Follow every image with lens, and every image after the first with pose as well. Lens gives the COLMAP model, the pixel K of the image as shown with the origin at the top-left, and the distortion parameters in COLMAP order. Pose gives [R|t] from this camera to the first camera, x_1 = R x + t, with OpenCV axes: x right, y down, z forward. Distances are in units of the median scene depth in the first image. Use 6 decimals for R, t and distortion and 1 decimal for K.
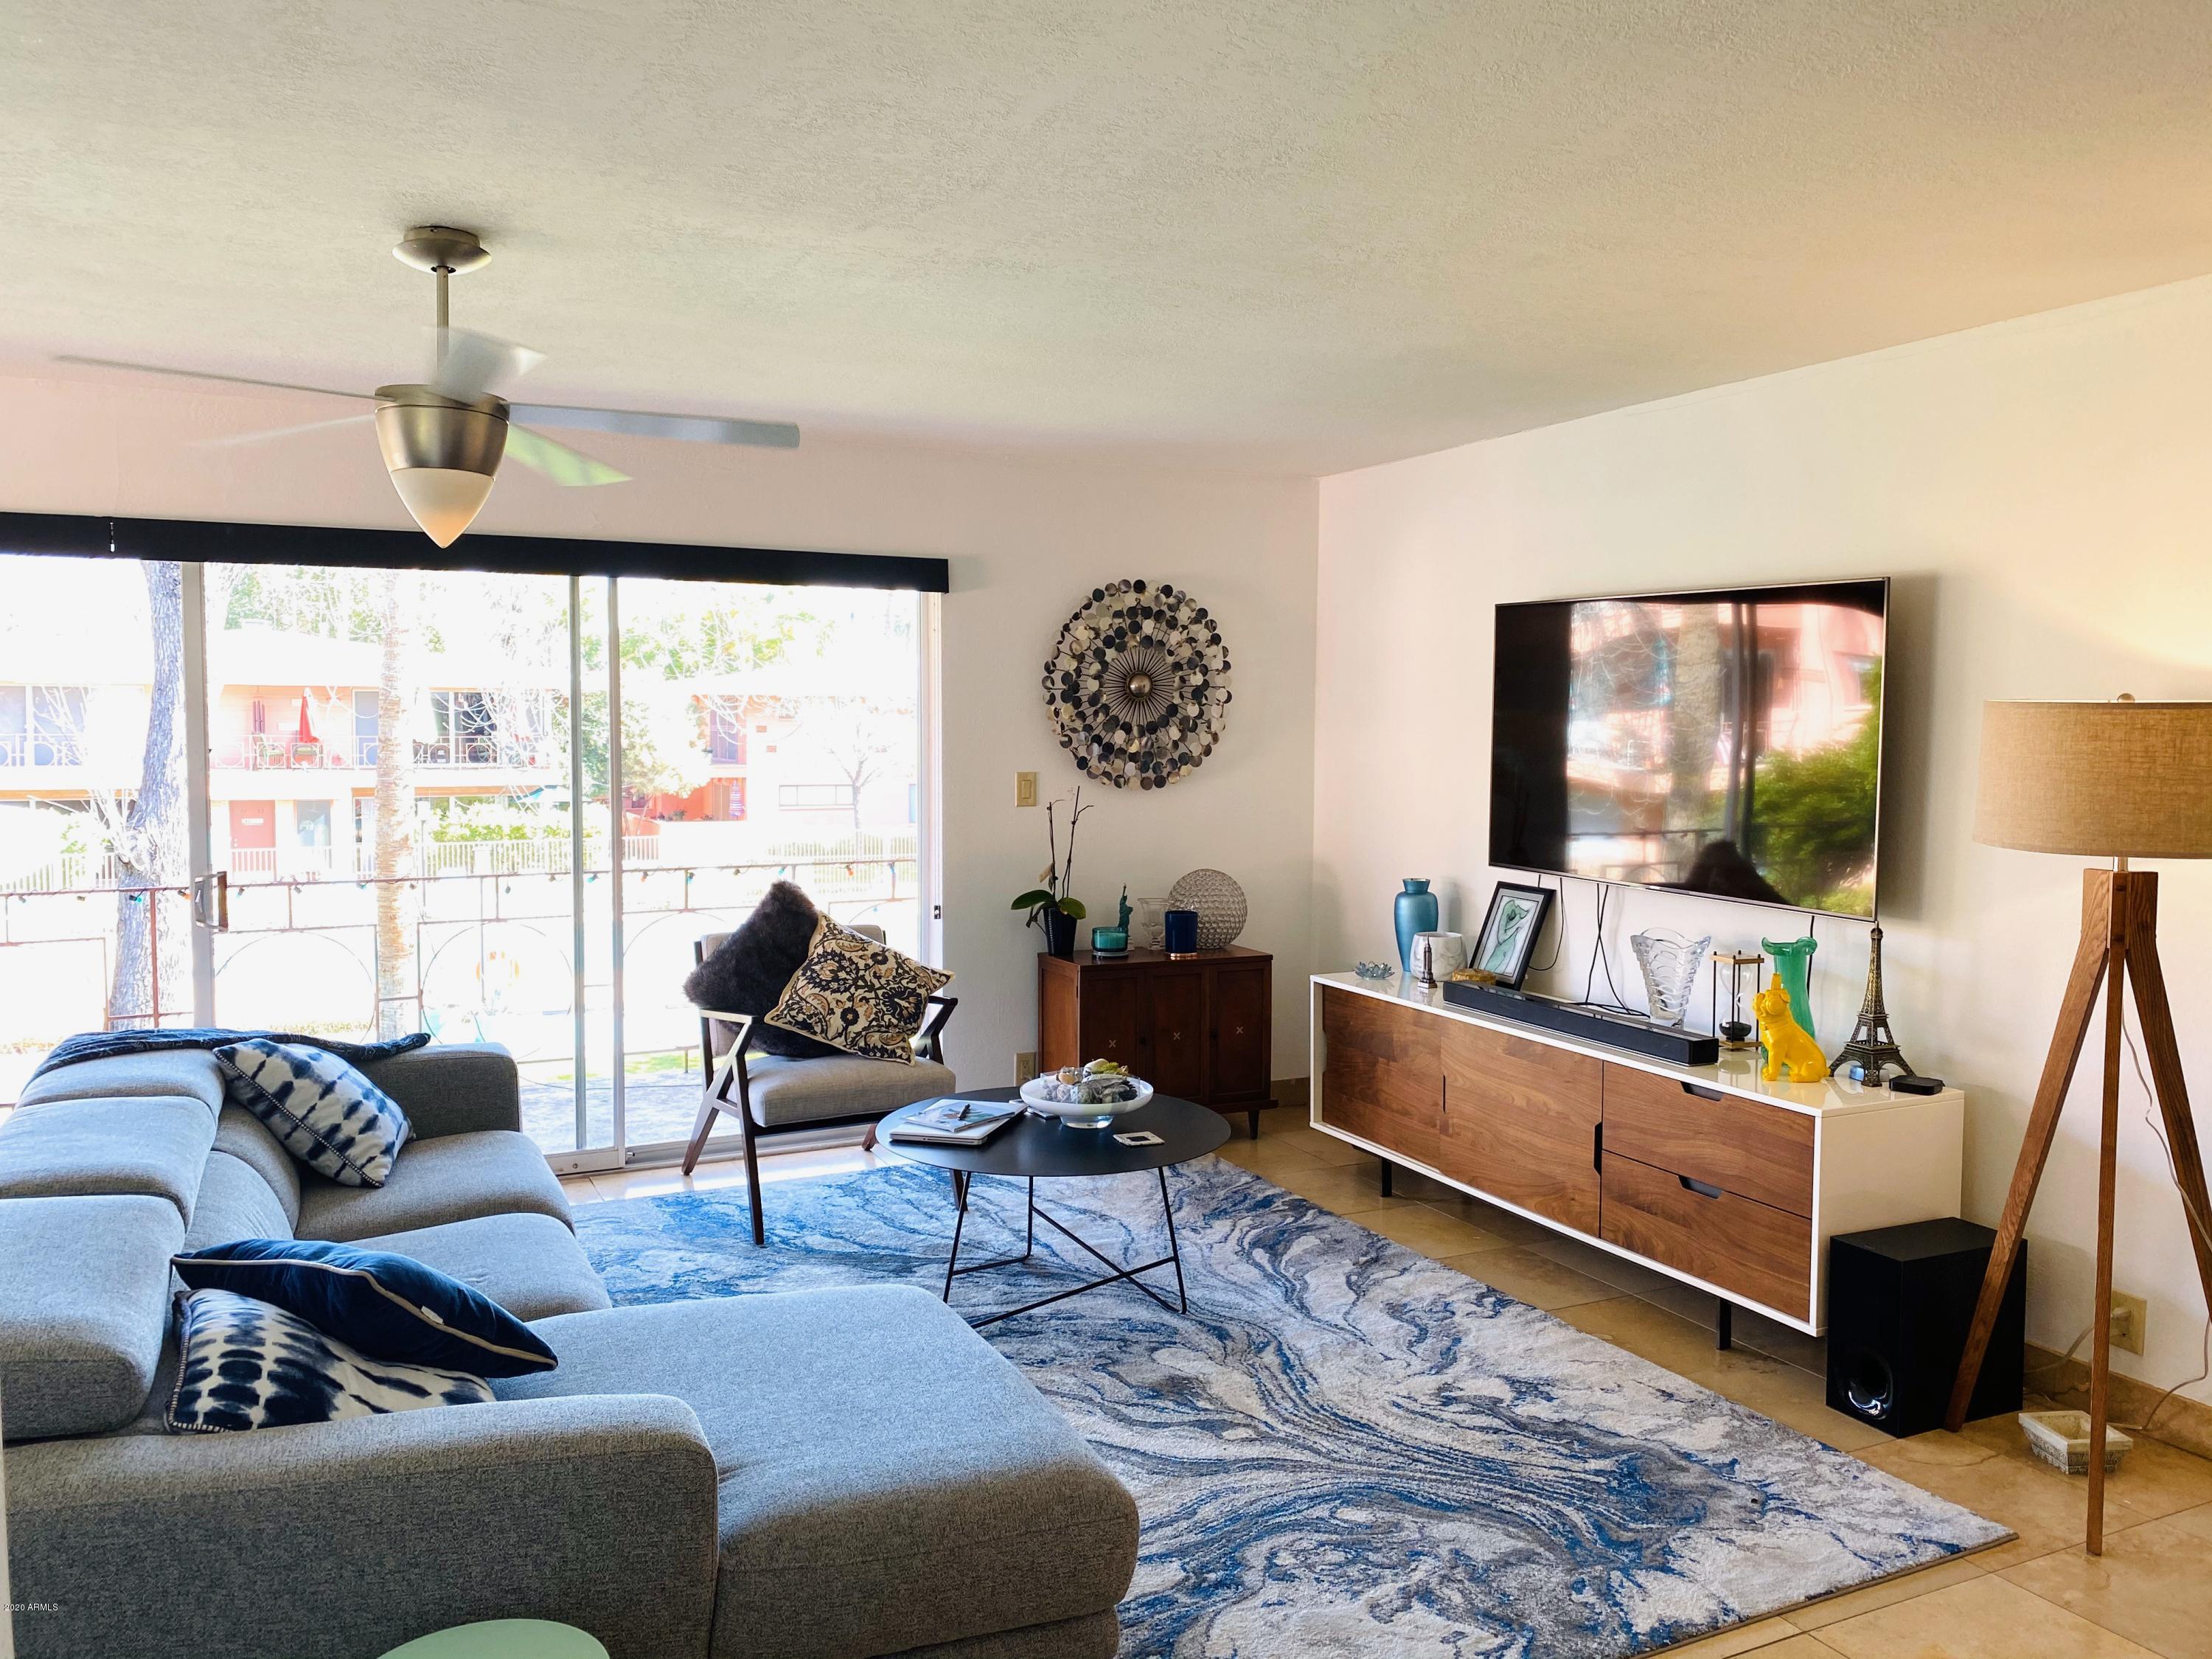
lens RADIAL K [[1699.3, 0, 1120.1], [0, 1699.3, 824.5], [0, 0, 1]] dist [0.019089, -0.003830]
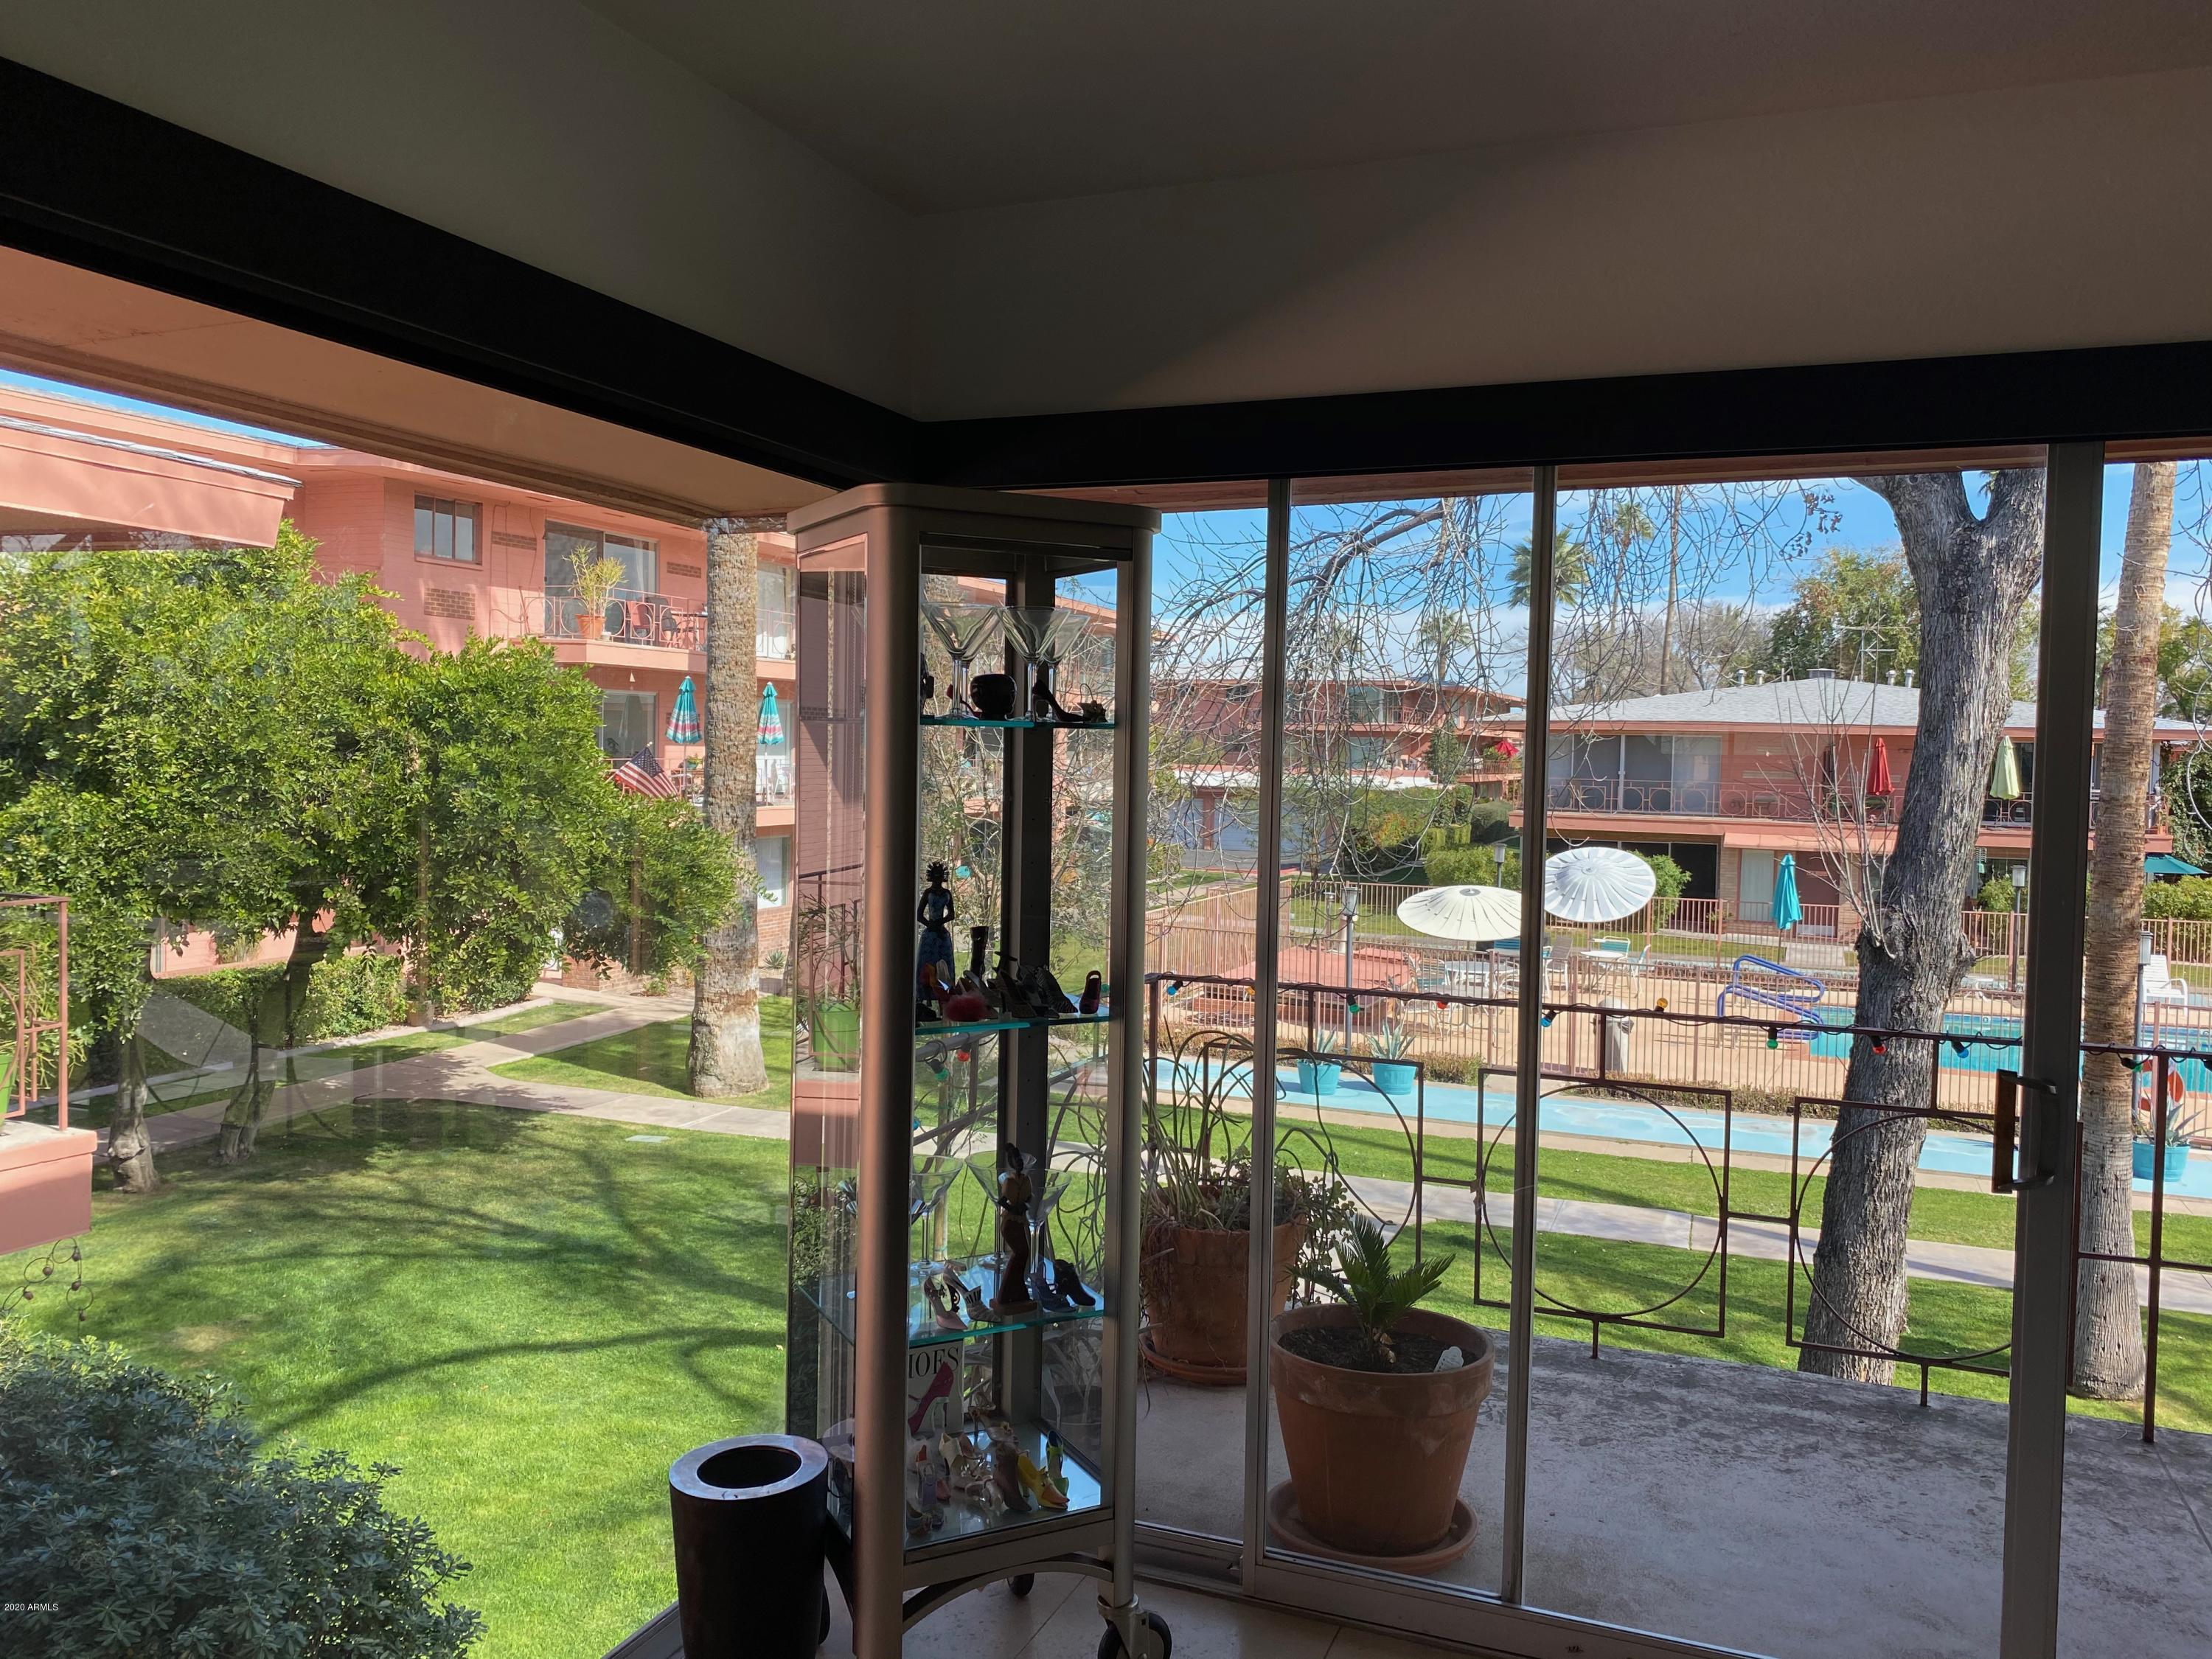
lens RADIAL K [[1699.3, 0, 1120.1], [0, 1699.3, 824.5], [0, 0, 1]] dist [0.019089, -0.003830]
pose [[0.672067, 0.042139, -0.739291, -0.154045], [-0.064477, 0.997918, -0.001734, -0.007288], [0.737678, 0.048833, 0.673384, 0.131761]]
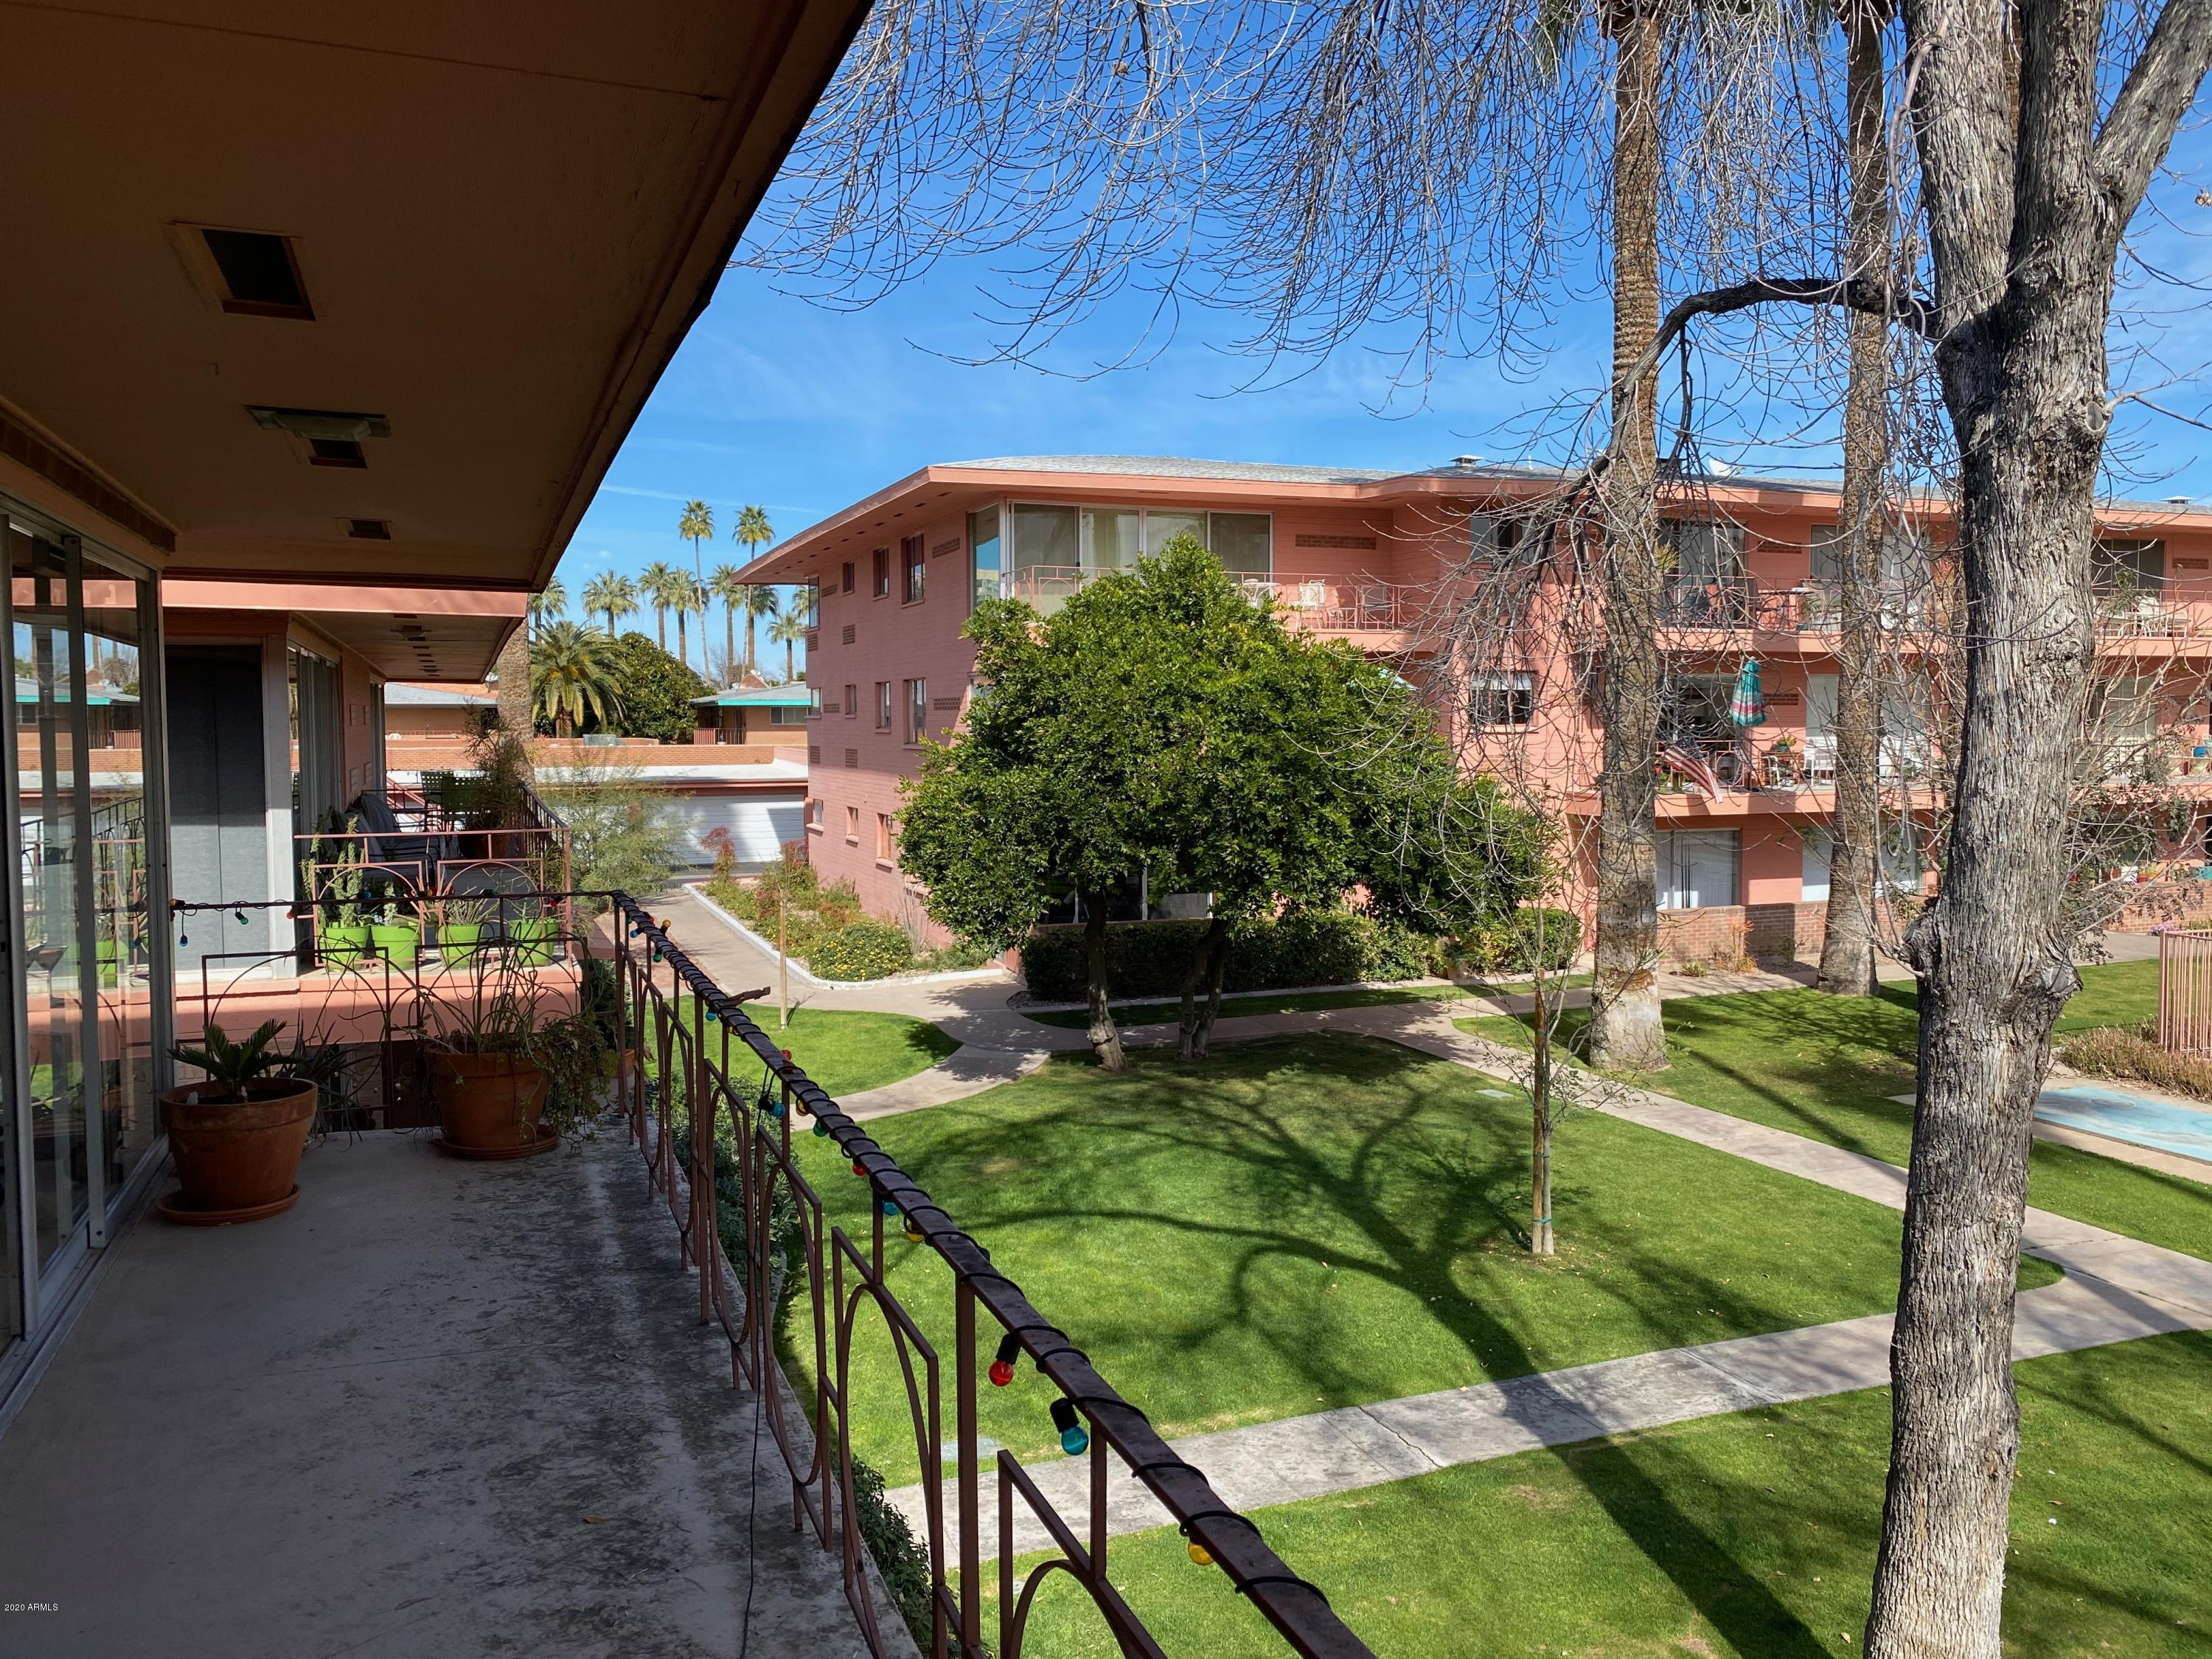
lens RADIAL K [[1699.3, 0, 1120.1], [0, 1699.3, 824.5], [0, 0, 1]] dist [0.019089, -0.003830]
pose [[-0.096426, 0.055603, -0.993786, 0.040291], [-0.060509, 0.996264, 0.061613, -0.032297], [0.993499, 0.066074, -0.092702, 0.513900]]
